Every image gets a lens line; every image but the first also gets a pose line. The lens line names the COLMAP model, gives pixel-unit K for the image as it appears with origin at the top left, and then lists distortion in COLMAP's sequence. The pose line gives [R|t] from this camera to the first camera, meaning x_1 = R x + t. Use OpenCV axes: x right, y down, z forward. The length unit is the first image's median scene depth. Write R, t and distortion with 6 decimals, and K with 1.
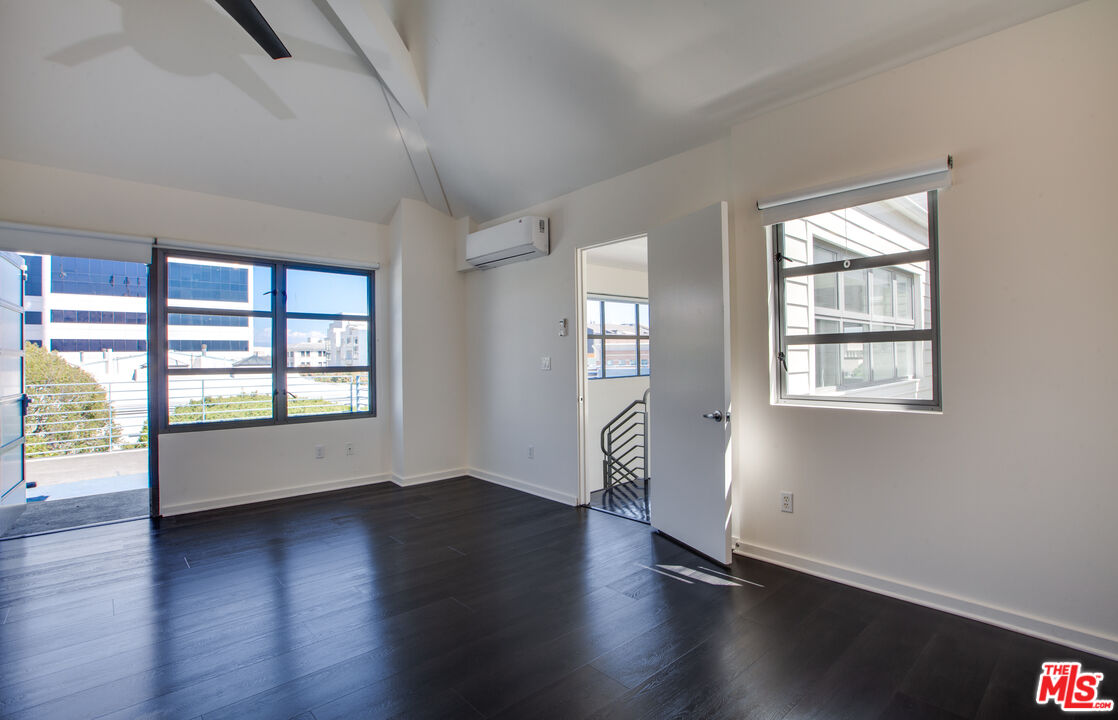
lens RADIAL K [[499.4, 0, 555.3], [0, 499.4, 365.6], [0, 0, 1]] dist [-0.000413, 0.000268]
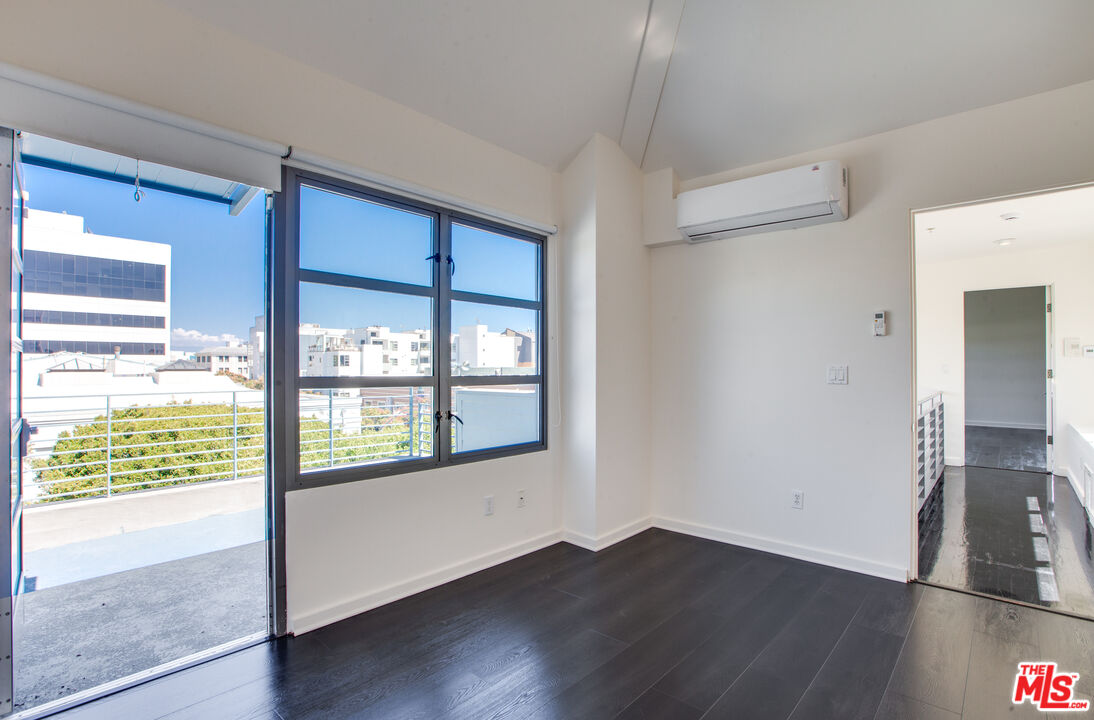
lens RADIAL K [[503.9, 0, 543.5], [0, 503.9, 373.5], [0, 0, 1]] dist [-0.029254, 0.000531]
pose [[0.993211, 0.011853, 0.115719, -0.452867], [-0.011512, 0.999927, -0.003613, 0.000968], [-0.115753, 0.002256, 0.993275, 0.317499]]
